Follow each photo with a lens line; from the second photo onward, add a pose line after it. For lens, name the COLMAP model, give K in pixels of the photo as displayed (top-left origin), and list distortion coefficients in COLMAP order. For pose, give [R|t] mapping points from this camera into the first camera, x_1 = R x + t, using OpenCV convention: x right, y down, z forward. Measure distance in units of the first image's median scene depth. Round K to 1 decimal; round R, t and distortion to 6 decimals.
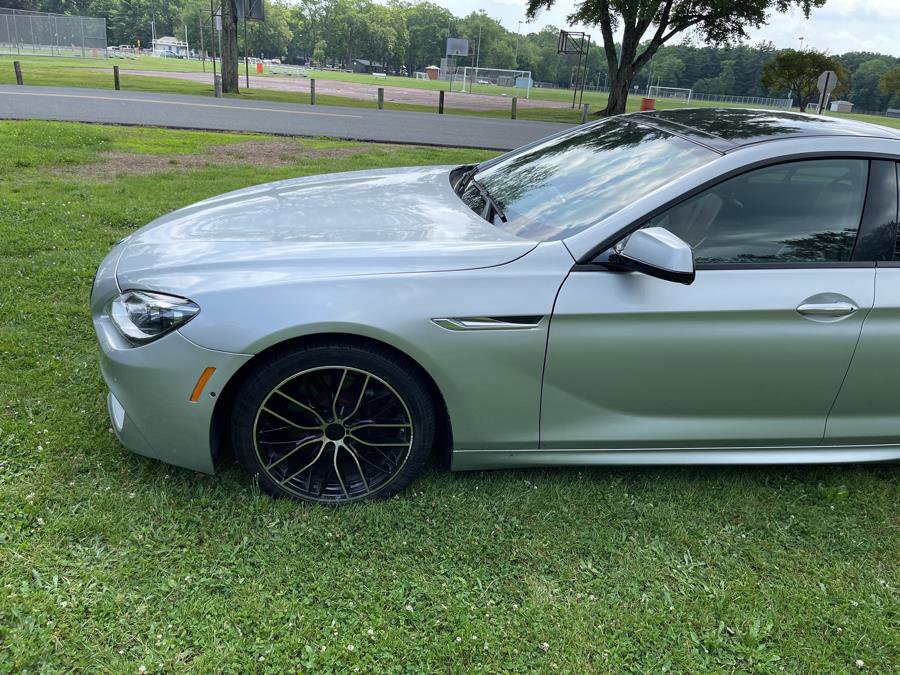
lens RADIAL K [[695.4, 0, 454.5], [0, 695.4, 332.2], [0, 0, 1]] dist [0.079578, -0.113749]
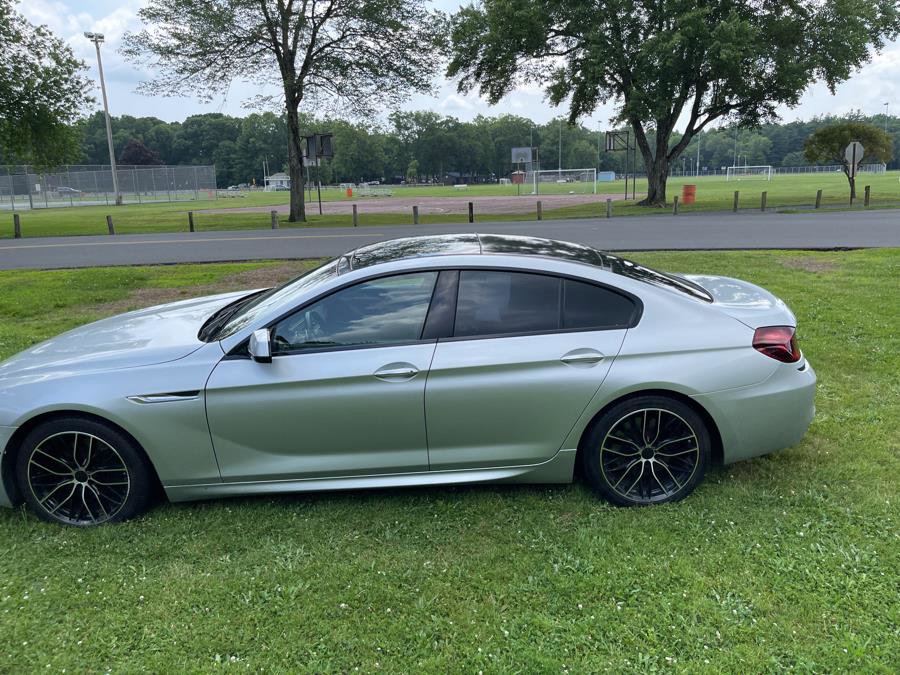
lens RADIAL K [[695.4, 0, 469.7], [0, 695.4, 311.3], [0, 0, 1]] dist [0.079578, -0.113749]
pose [[0.988204, -0.082851, -0.128798, 0.086234], [0.060661, 0.983996, -0.167548, 0.009283], [0.140618, 0.157758, 0.977414, -0.043365]]
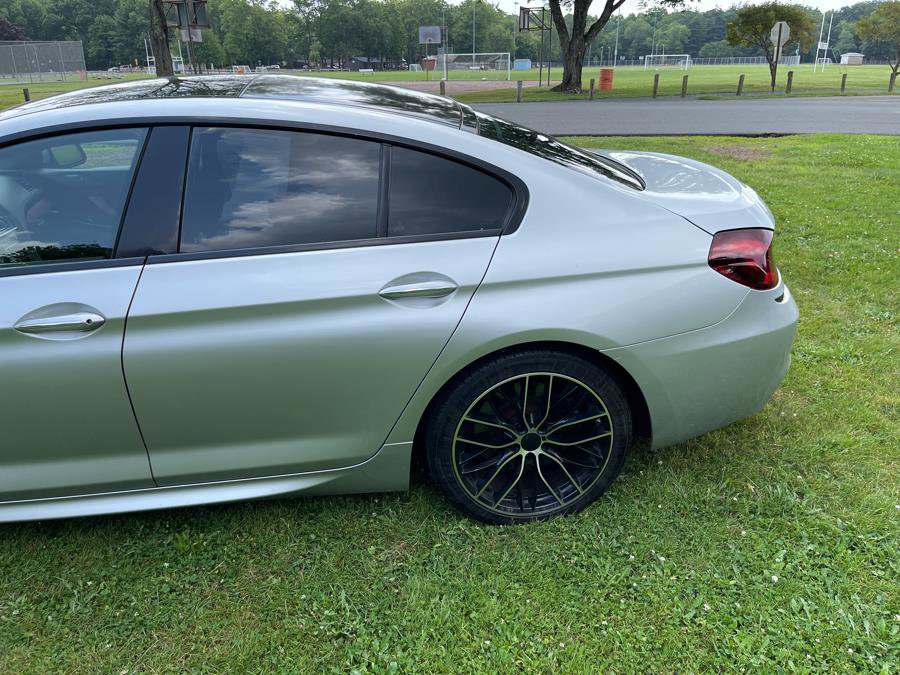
lens RADIAL K [[695.4, 0, 453.7], [0, 695.4, 329.4], [0, 0, 1]] dist [0.079578, -0.113749]
pose [[0.995868, -0.078887, -0.044981, 0.097374], [0.079343, 0.996811, 0.008455, 0.000177], [0.044170, -0.011989, 0.998952, 0.022900]]
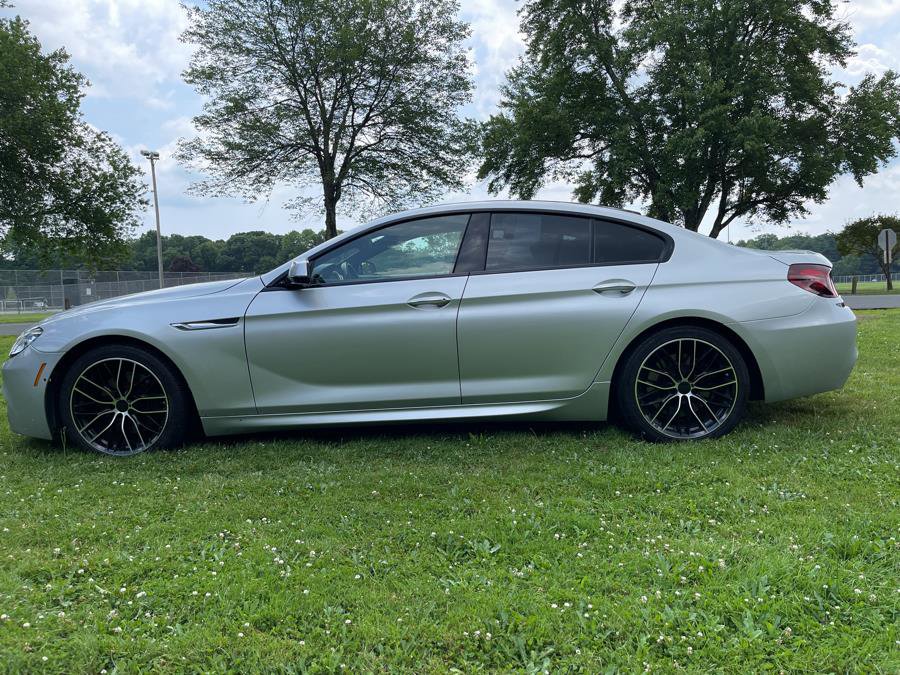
lens RADIAL K [[695.4, 0, 461.2], [0, 695.4, 329.3], [0, 0, 1]] dist [0.079578, -0.113749]
pose [[0.979736, -0.104539, -0.170849, 0.082606], [0.048380, 0.951247, -0.304612, 0.047540], [0.194364, 0.290174, 0.937028, -0.036977]]
